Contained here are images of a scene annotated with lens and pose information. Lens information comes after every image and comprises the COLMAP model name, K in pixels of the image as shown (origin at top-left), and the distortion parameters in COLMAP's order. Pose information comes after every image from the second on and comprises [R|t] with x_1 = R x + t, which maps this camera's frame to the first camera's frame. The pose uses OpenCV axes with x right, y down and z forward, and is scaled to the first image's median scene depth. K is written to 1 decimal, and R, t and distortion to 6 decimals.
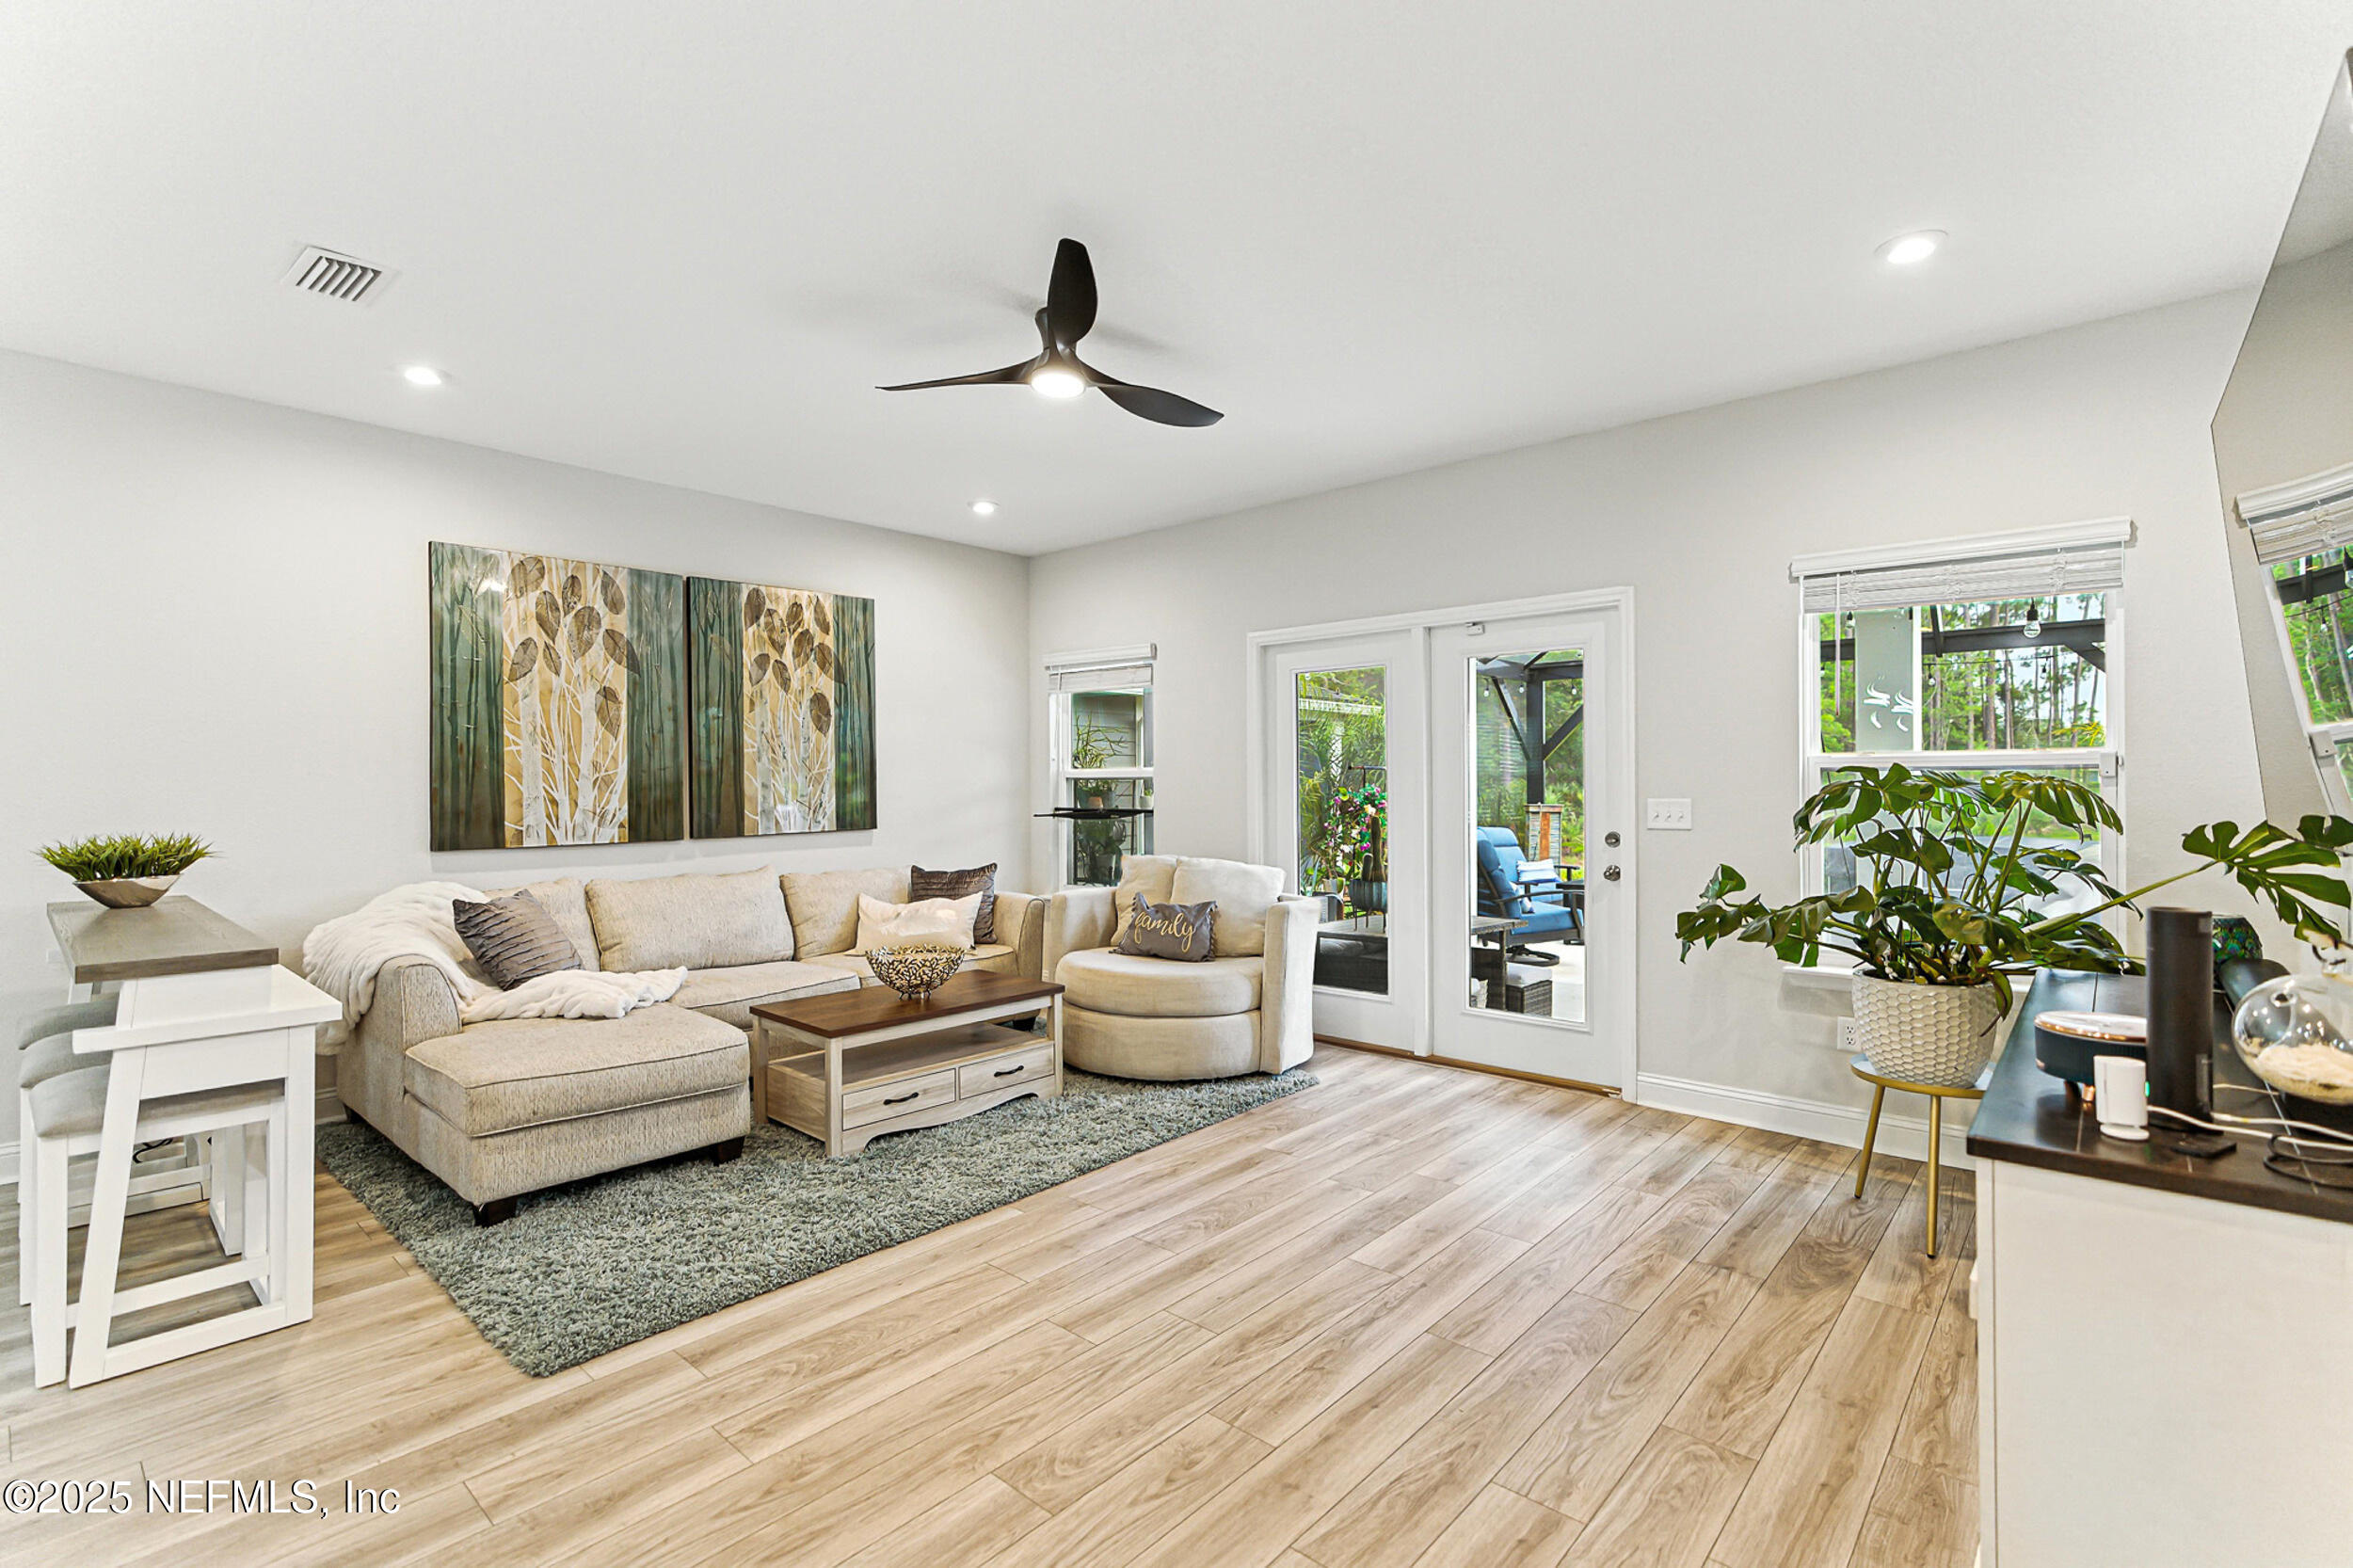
lens RADIAL K [[1070.6, 0, 1197.4], [0, 1070.6, 787.5], [0, 0, 1]] dist [0.001085, -0.000864]
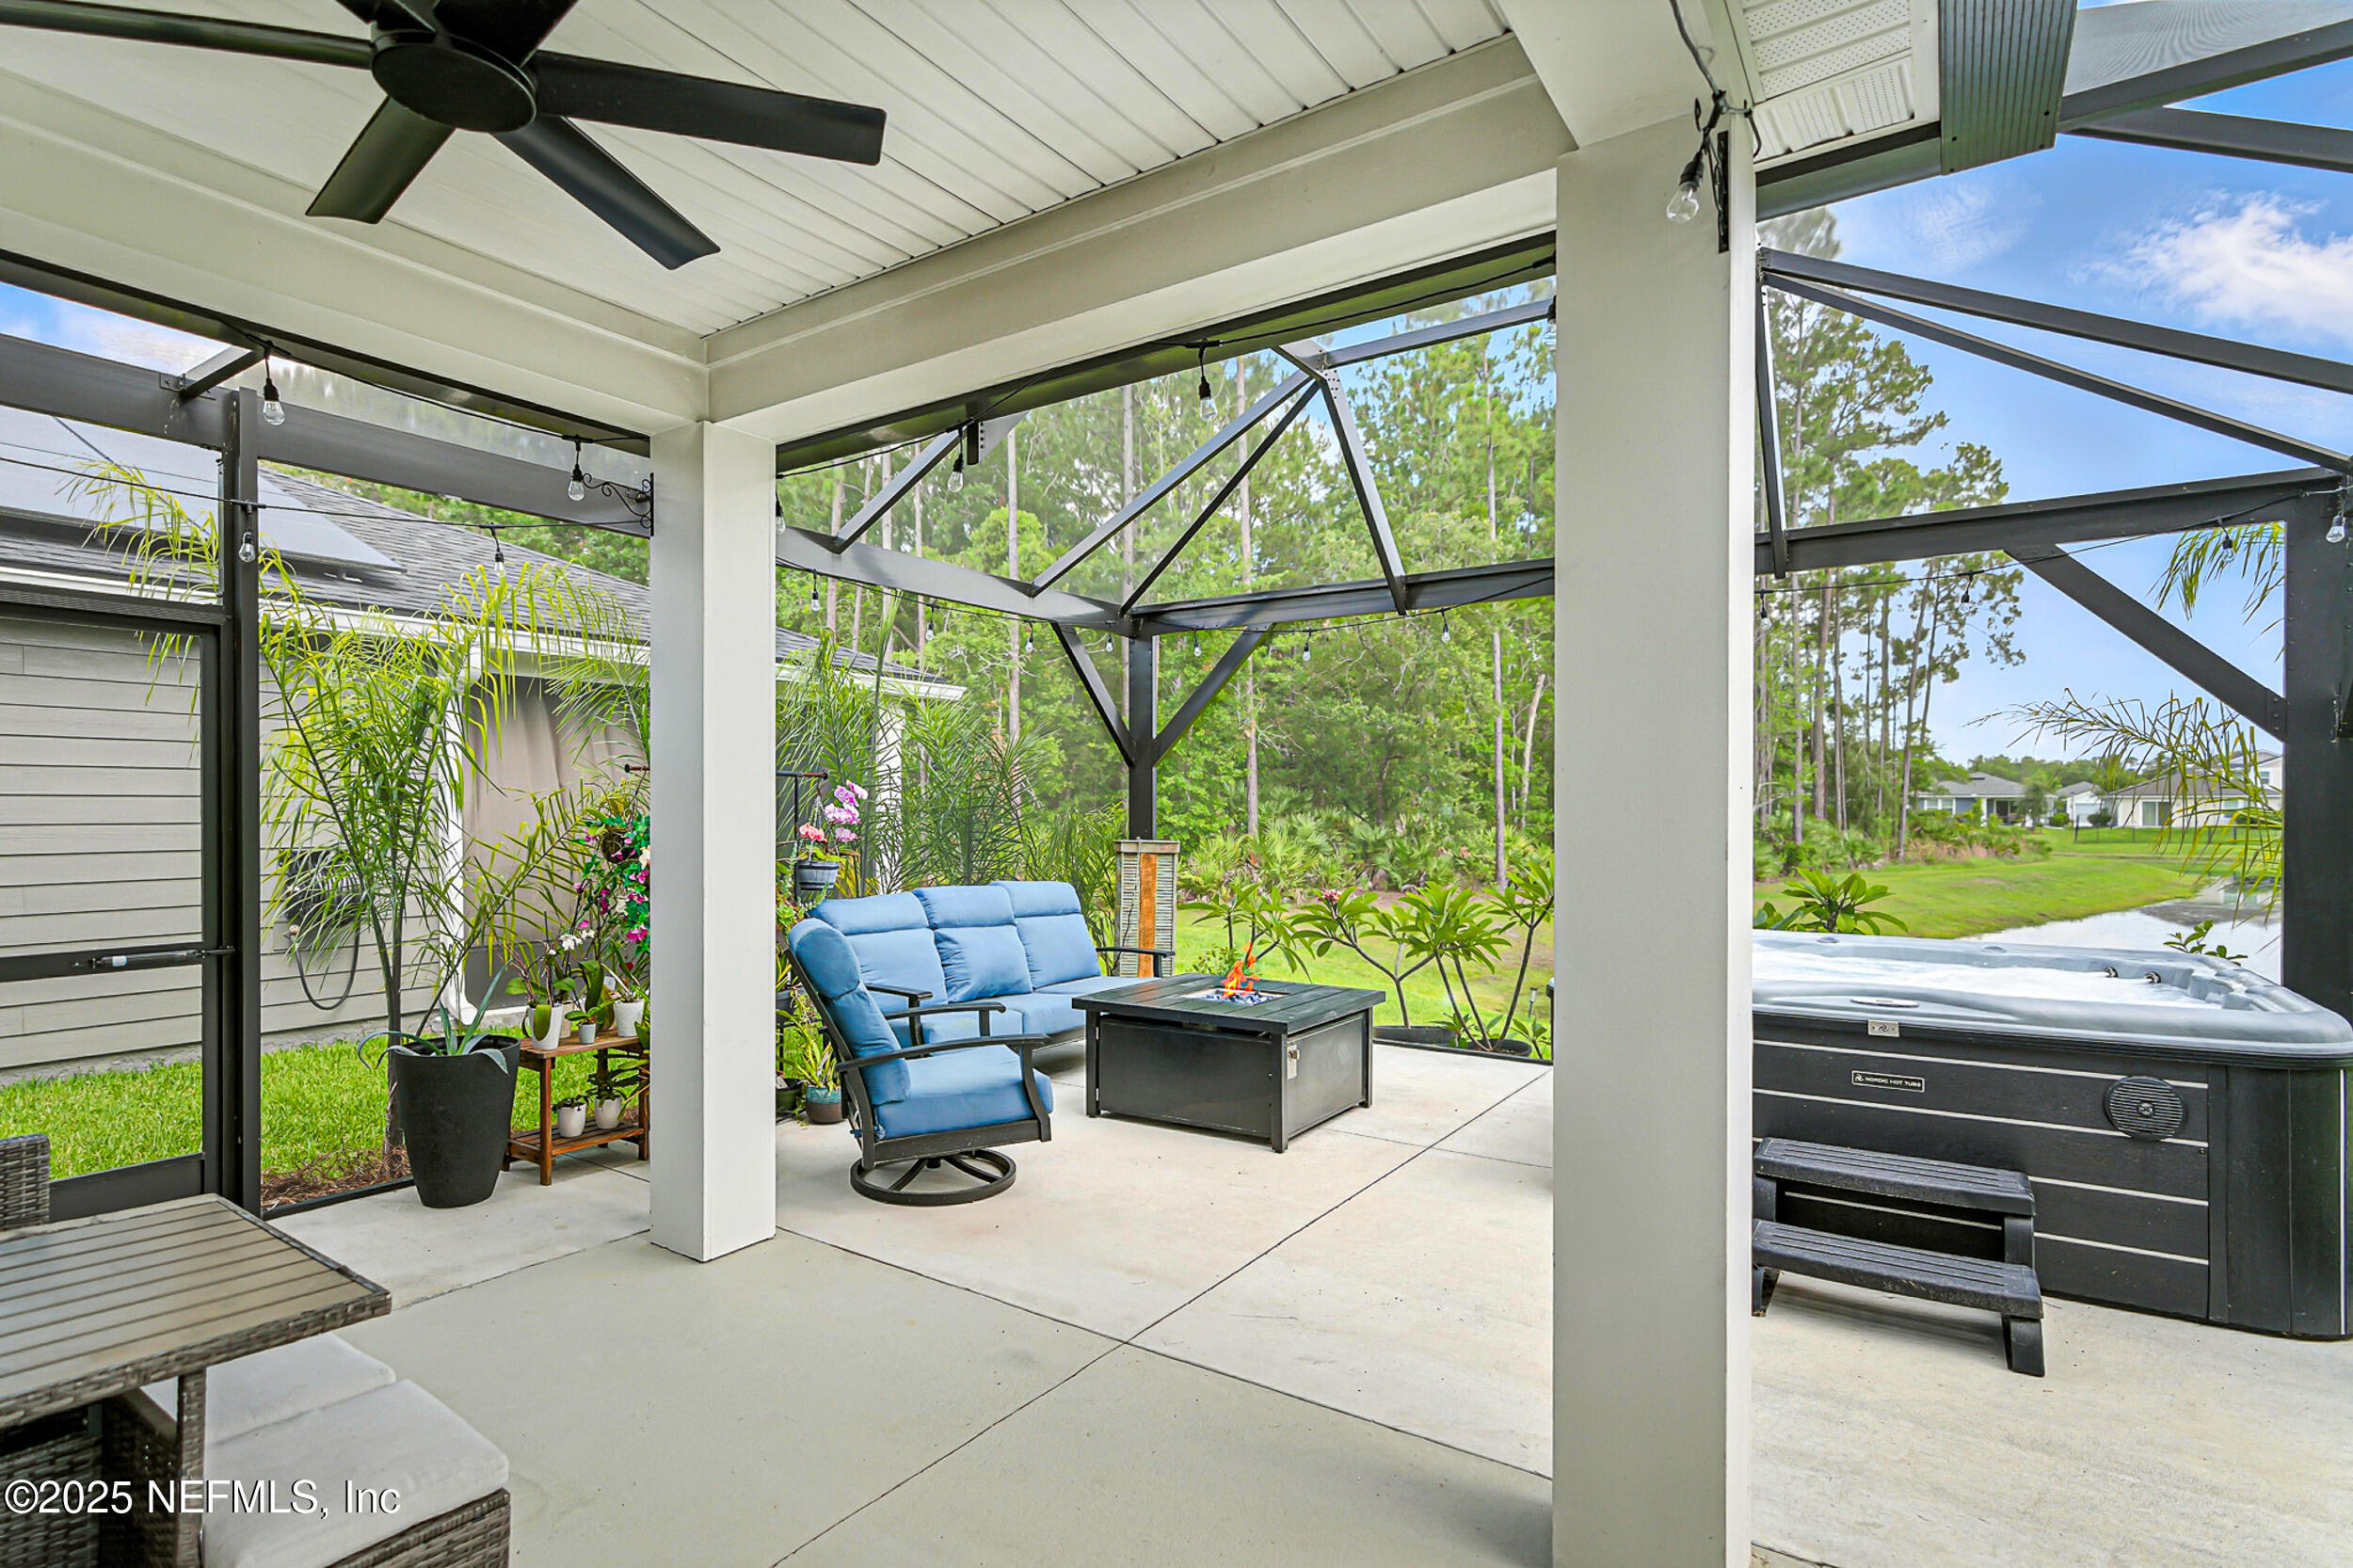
lens RADIAL K [[1166.8, 0, 1158.7], [0, 1166.8, 797.8], [0, 0, 1]] dist [0.003643, -0.000367]
pose [[0.992251, 0.008561, 0.123958, 0.899054], [-0.007368, 0.999922, -0.010081, -0.010243], [-0.124034, 0.009090, 0.992236, 1.243509]]
